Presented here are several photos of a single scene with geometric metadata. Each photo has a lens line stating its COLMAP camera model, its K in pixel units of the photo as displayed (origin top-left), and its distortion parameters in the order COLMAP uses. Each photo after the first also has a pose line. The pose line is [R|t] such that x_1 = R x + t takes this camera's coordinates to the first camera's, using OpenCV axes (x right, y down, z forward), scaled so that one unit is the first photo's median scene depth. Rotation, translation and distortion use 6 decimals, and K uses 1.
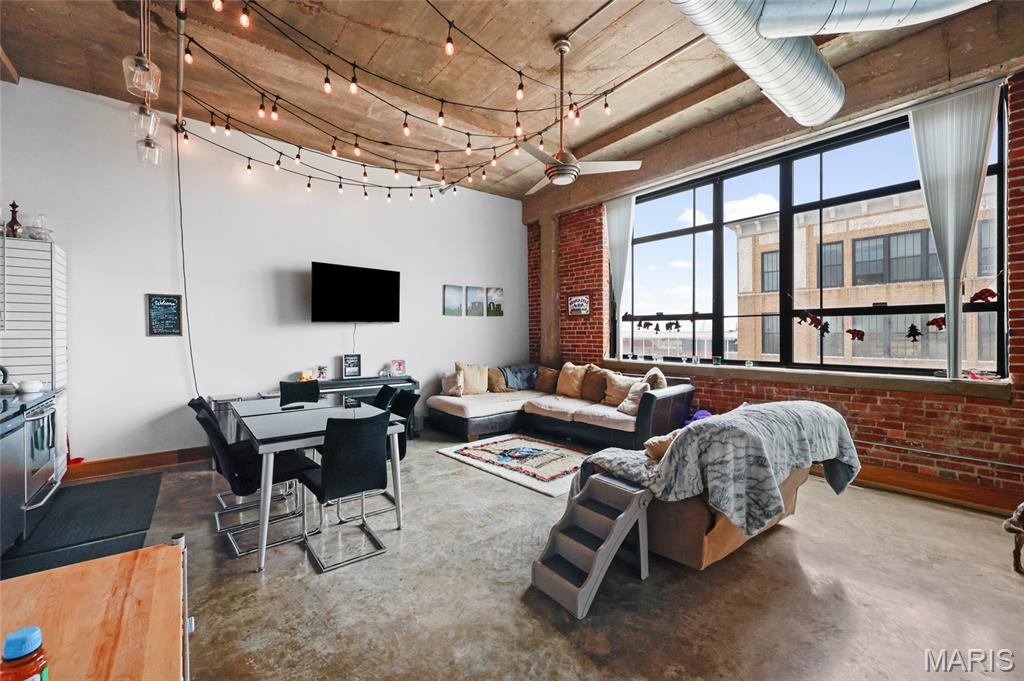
lens RADIAL K [[413.0, 0, 513.2], [0, 413.0, 336.5], [0, 0, 1]] dist [-0.000550, -0.000449]
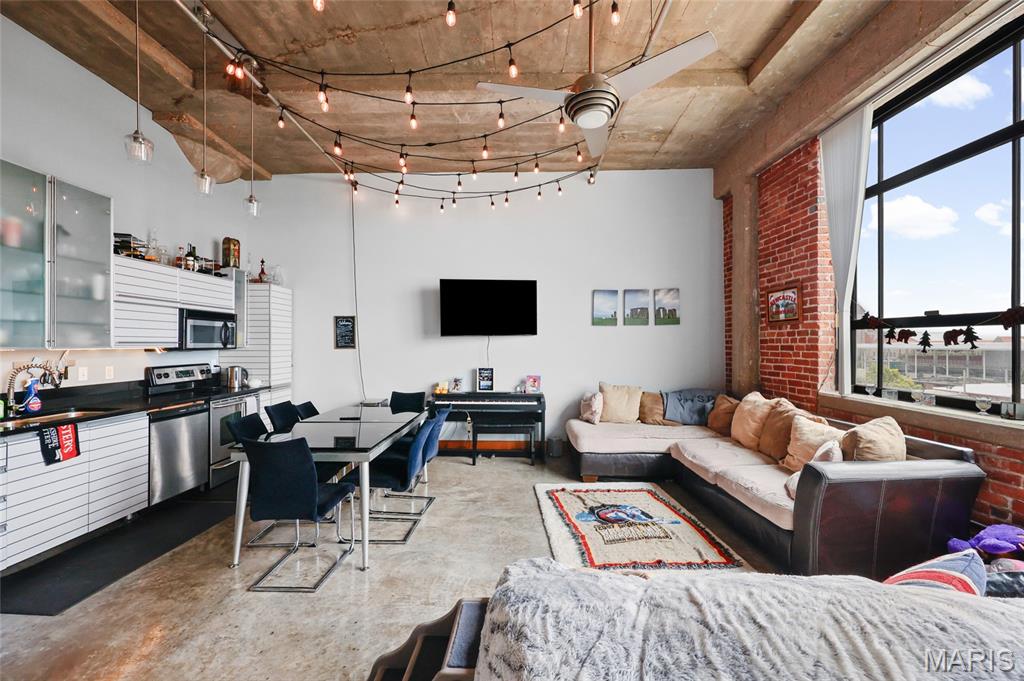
lens RADIAL K [[413.0, 0, 513.5], [0, 413.0, 343.6], [0, 0, 1]] dist [-0.000550, -0.000449]
pose [[0.771197, 0.002902, -0.636589, 0.368564], [-0.006802, 0.999970, -0.003682, -0.015268], [0.636560, 0.007170, 0.771194, 0.348067]]
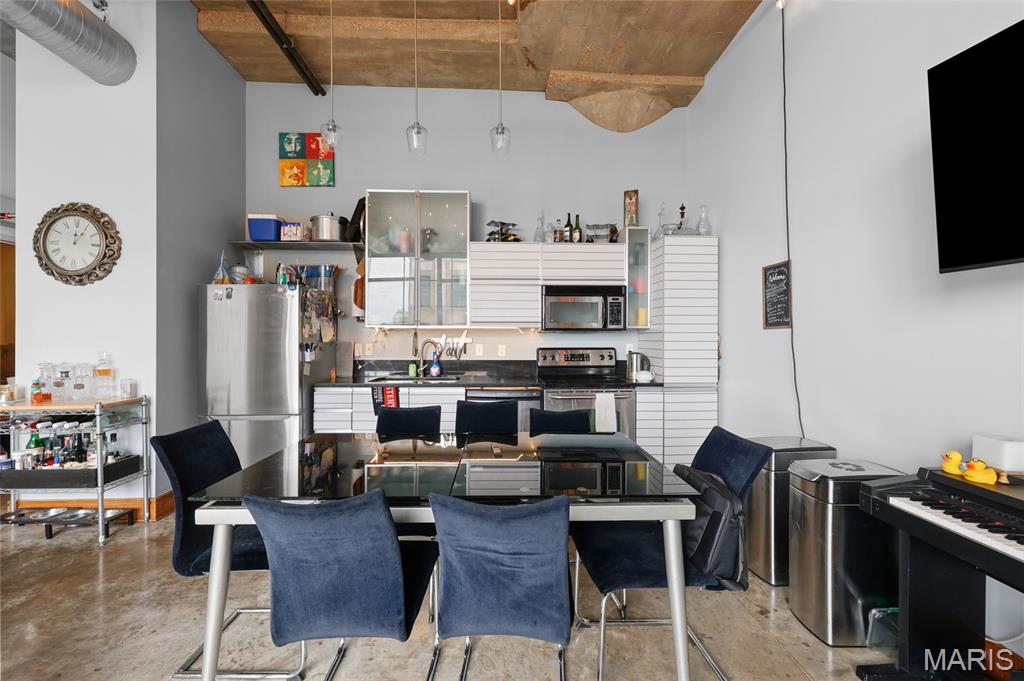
lens RADIAL K [[413.0, 0, 513.7], [0, 413.0, 340.3], [0, 0, 1]] dist [-0.000550, -0.000449]
pose [[-0.605959, 0.003376, -0.795489, -0.080423], [-0.005173, 0.999953, 0.008185, 0.015213], [0.795479, 0.009074, -0.605913, 1.064824]]
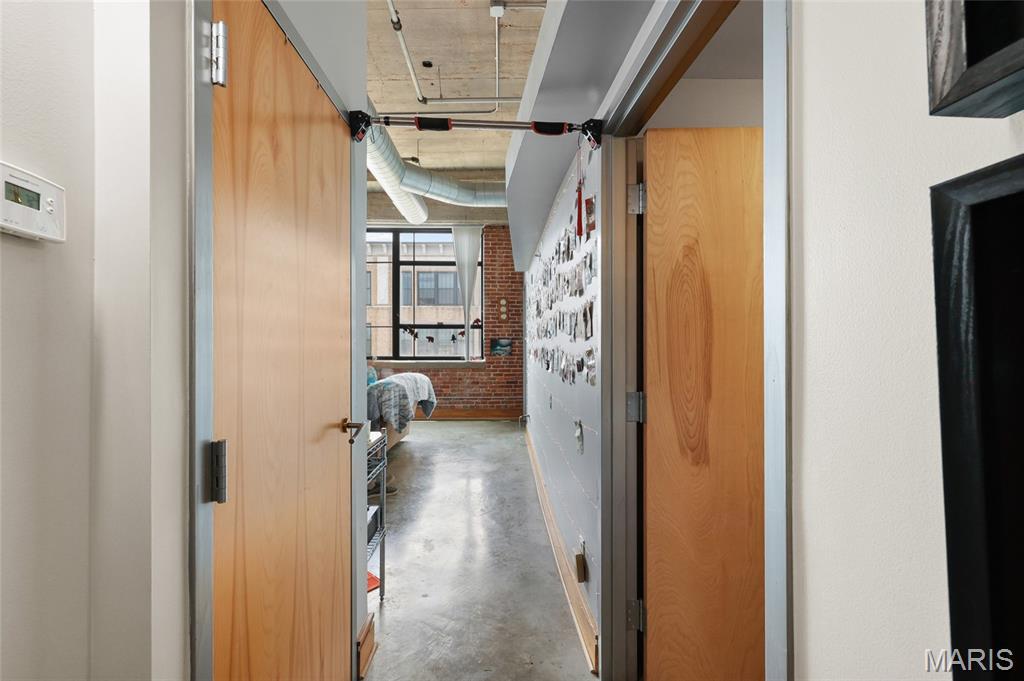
lens RADIAL K [[413.0, 0, 508.0], [0, 413.0, 340.0], [0, 0, 1]] dist [-0.000550, -0.000449]
pose [[0.611372, 0.005939, 0.791321, -0.367441], [0.001003, 0.999965, -0.008280, 0.012264], [-0.791343, 0.005855, 0.611345, -0.351234]]
